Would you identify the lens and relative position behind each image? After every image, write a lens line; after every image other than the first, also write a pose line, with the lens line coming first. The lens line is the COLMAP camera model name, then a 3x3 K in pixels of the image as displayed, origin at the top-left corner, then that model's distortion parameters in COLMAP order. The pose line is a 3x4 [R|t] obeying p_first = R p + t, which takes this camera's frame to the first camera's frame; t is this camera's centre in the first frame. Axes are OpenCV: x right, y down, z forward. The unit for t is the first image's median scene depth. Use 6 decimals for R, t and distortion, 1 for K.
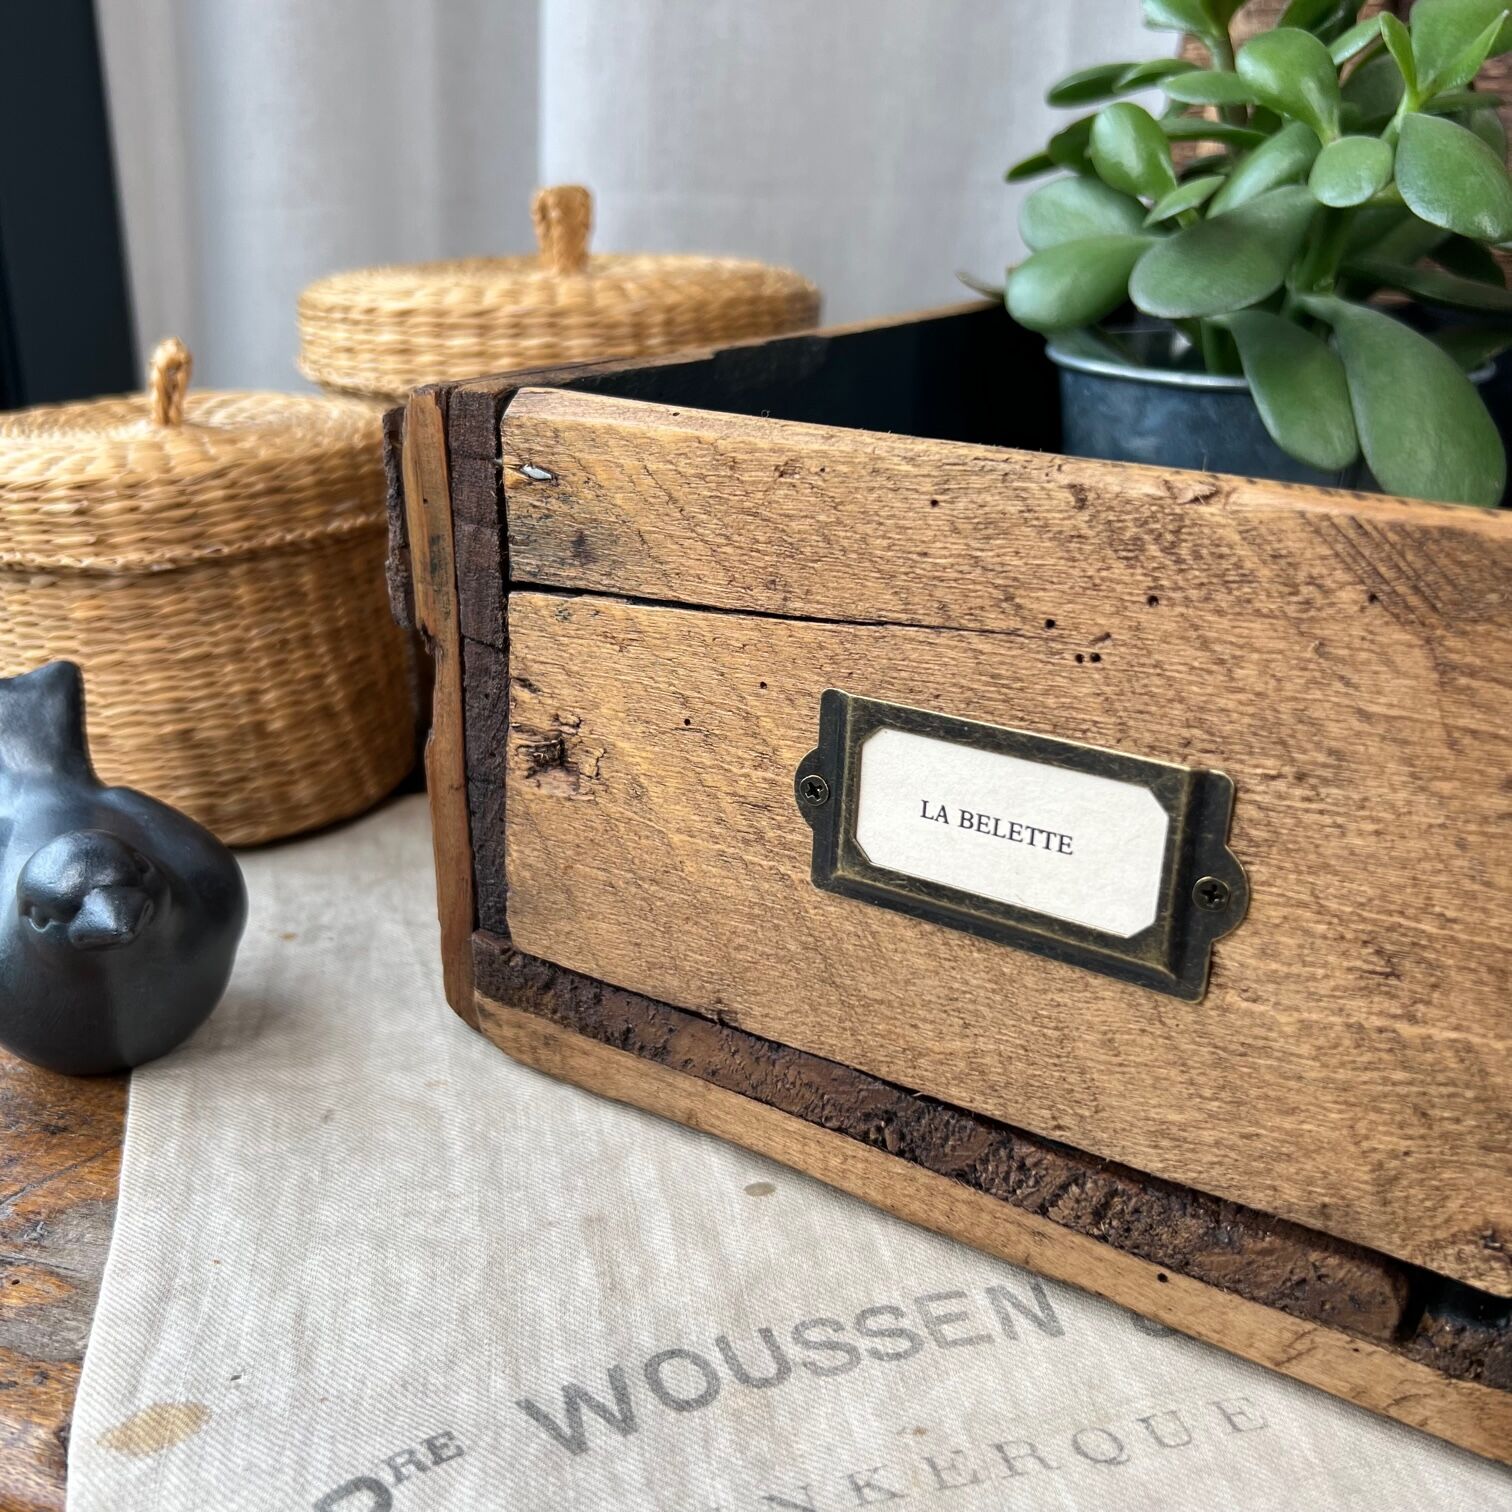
lens RADIAL K [[1575.6, 0, 722.9], [0, 1575.6, 782.5], [0, 0, 1]] dist [-0.008959, -0.031473]
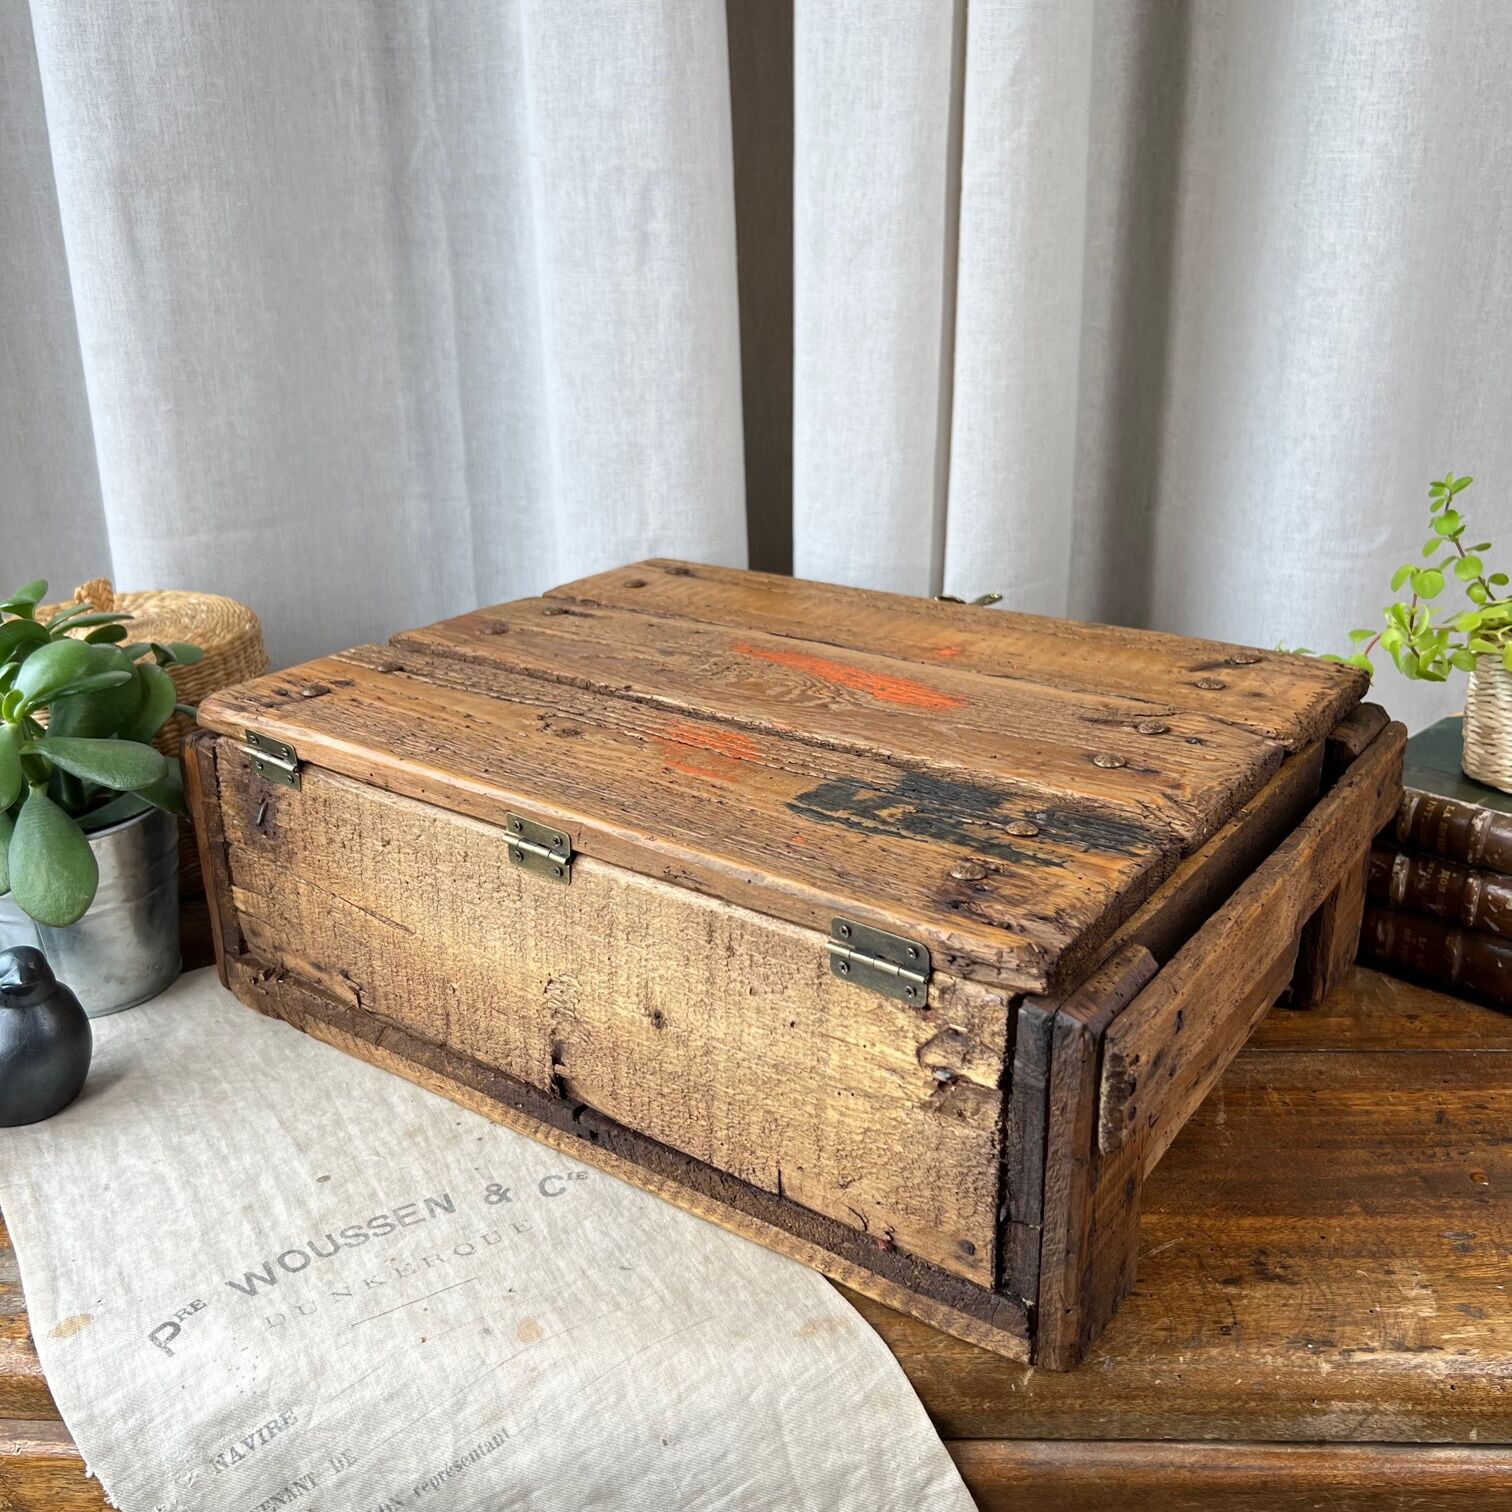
lens RADIAL K [[1563.3, 0, 770.6], [0, 1563.3, 794.0], [0, 0, 1]] dist [-0.027608, 0.005448]
pose [[0.953019, -0.143270, 0.266887, 0.128390], [0.138316, 0.989683, 0.037373, -0.301441], [-0.269488, 0.001298, 0.963003, -1.416580]]
